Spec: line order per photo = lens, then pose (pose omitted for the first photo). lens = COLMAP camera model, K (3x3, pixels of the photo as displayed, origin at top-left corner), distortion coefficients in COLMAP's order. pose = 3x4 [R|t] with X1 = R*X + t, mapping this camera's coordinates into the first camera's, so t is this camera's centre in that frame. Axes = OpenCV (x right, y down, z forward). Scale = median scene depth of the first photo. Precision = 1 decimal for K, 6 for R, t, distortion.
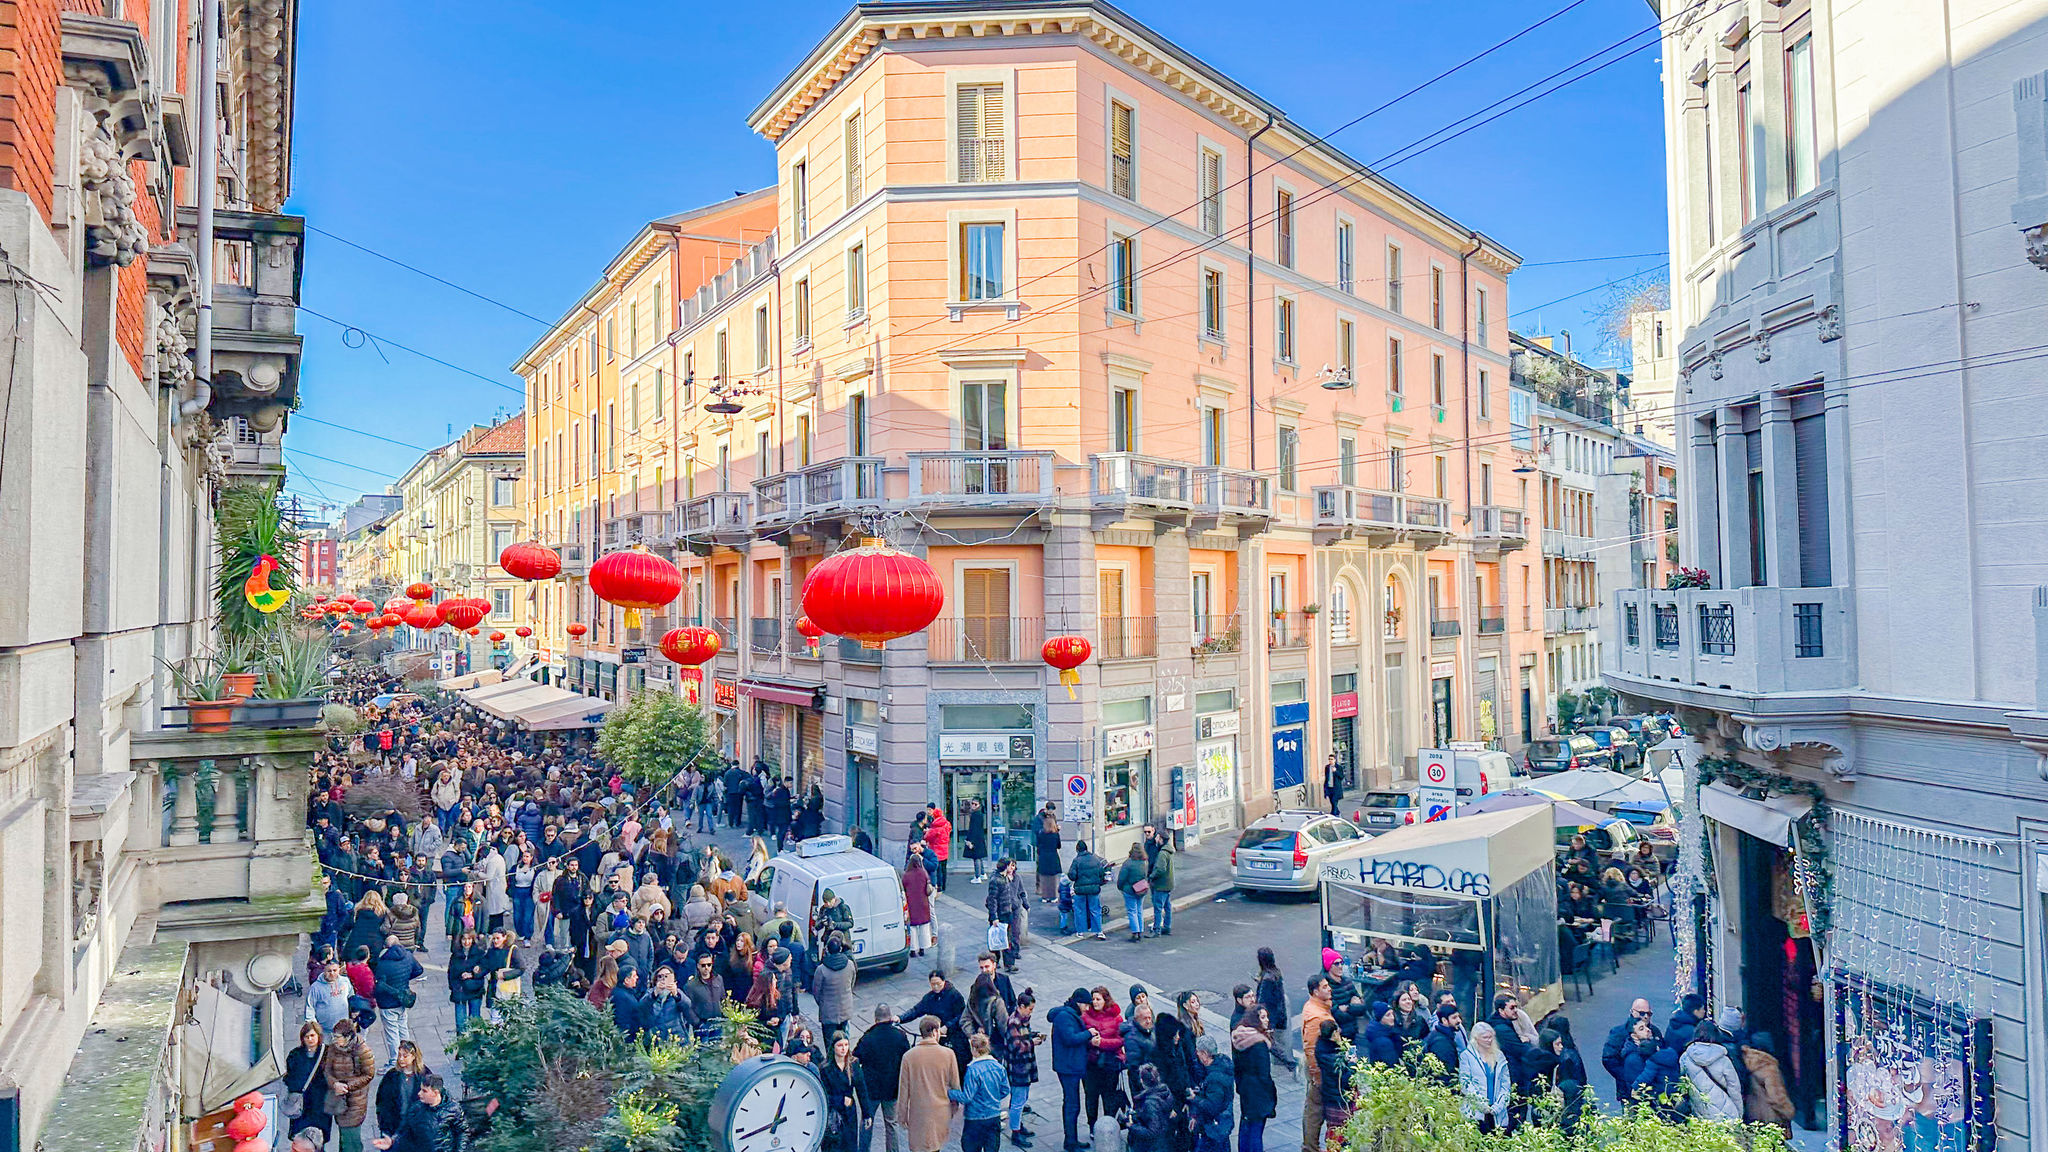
lens RADIAL K [[1483.5, 0, 1025.0], [0, 1483.5, 565.1], [0, 0, 1]] dist [0.021907, -0.029869]
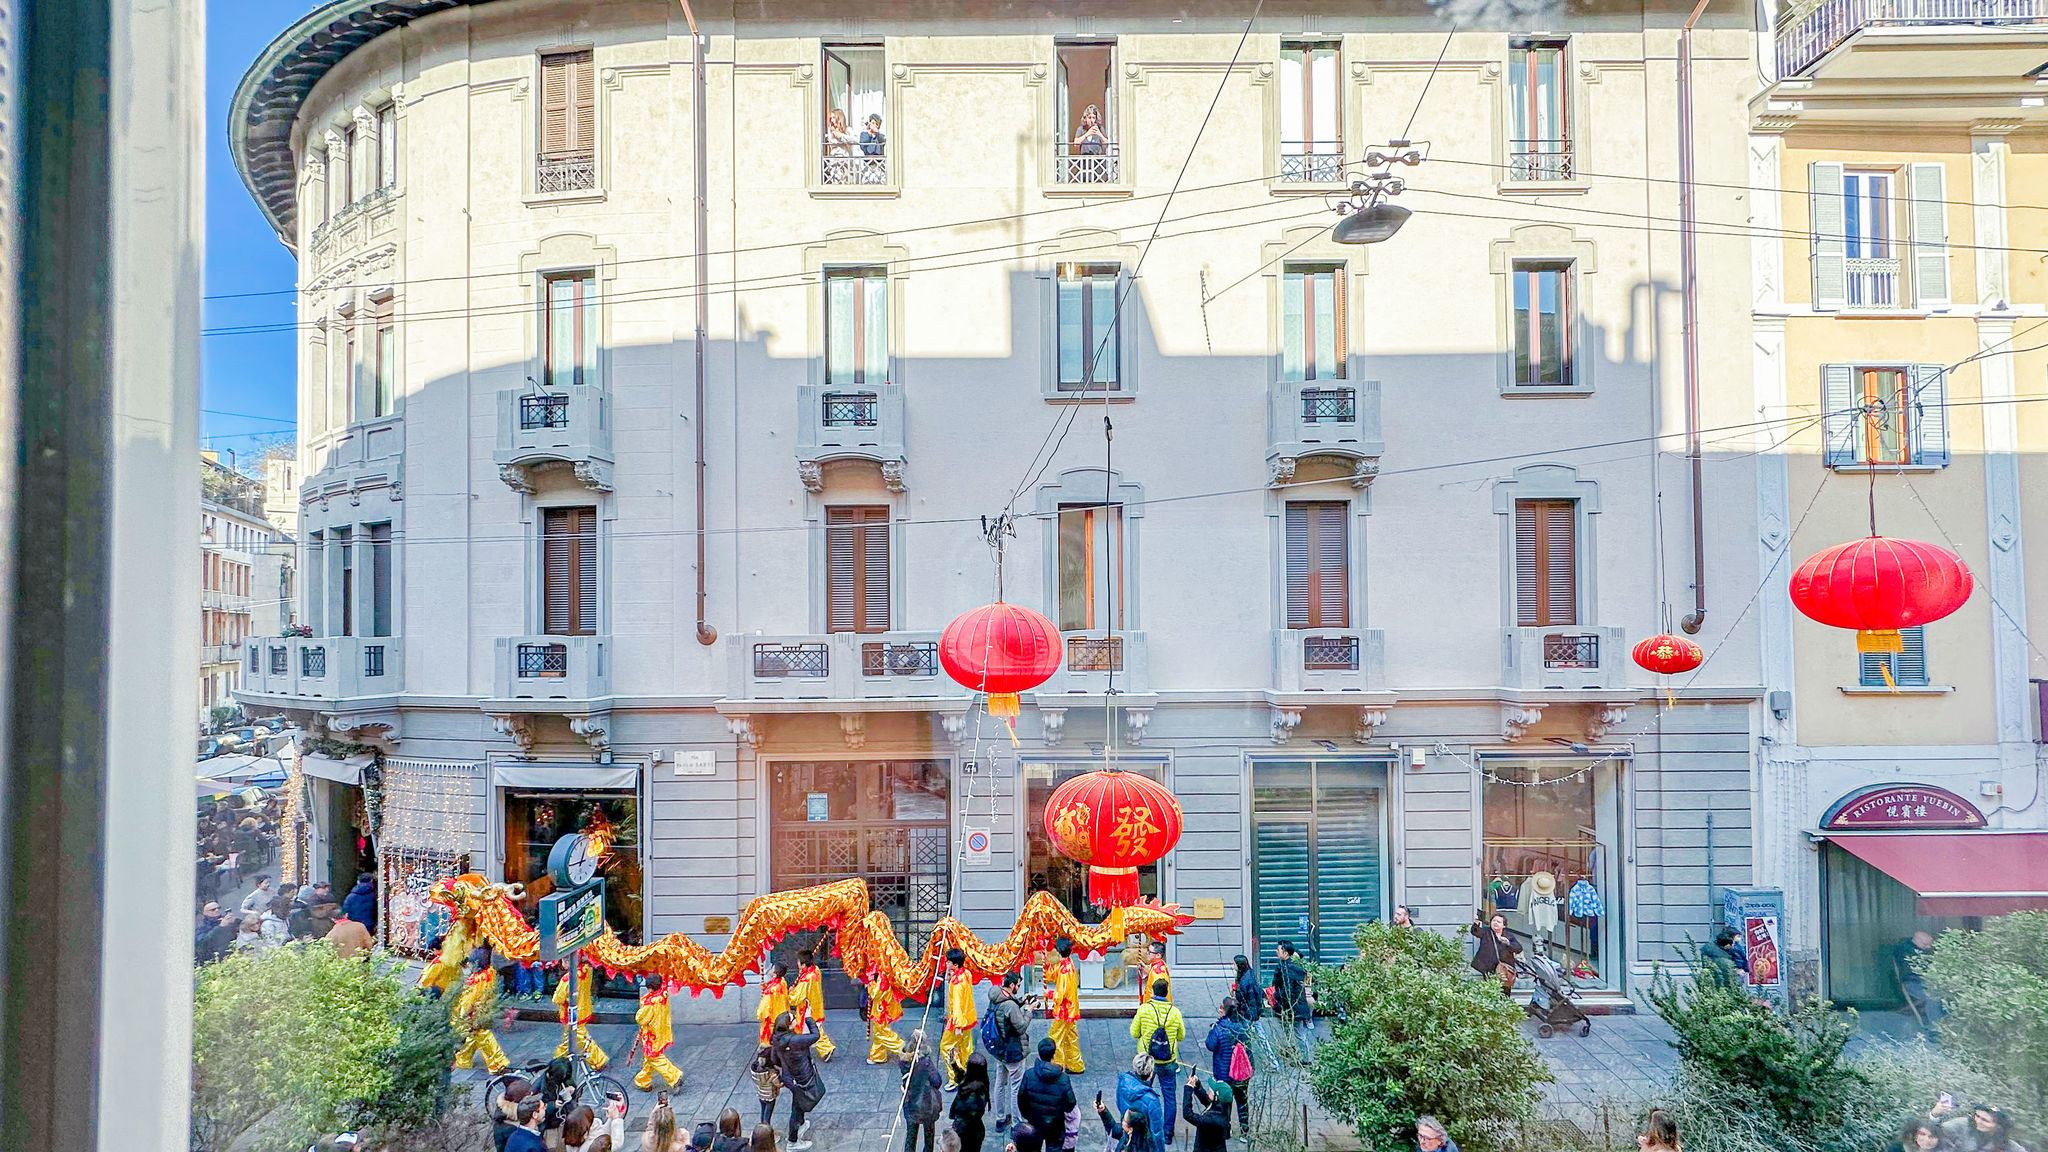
lens RADIAL K [[830.4, 0, 1051.3], [0, 830.4, 617.1], [0, 0, 1]] dist [-0.002522, -0.000569]
pose [[0.430829, 0.023259, 0.902134, -0.021101], [-0.022390, 0.999636, -0.015080, -0.011134], [-0.902156, -0.013702, 0.431193, -0.146841]]
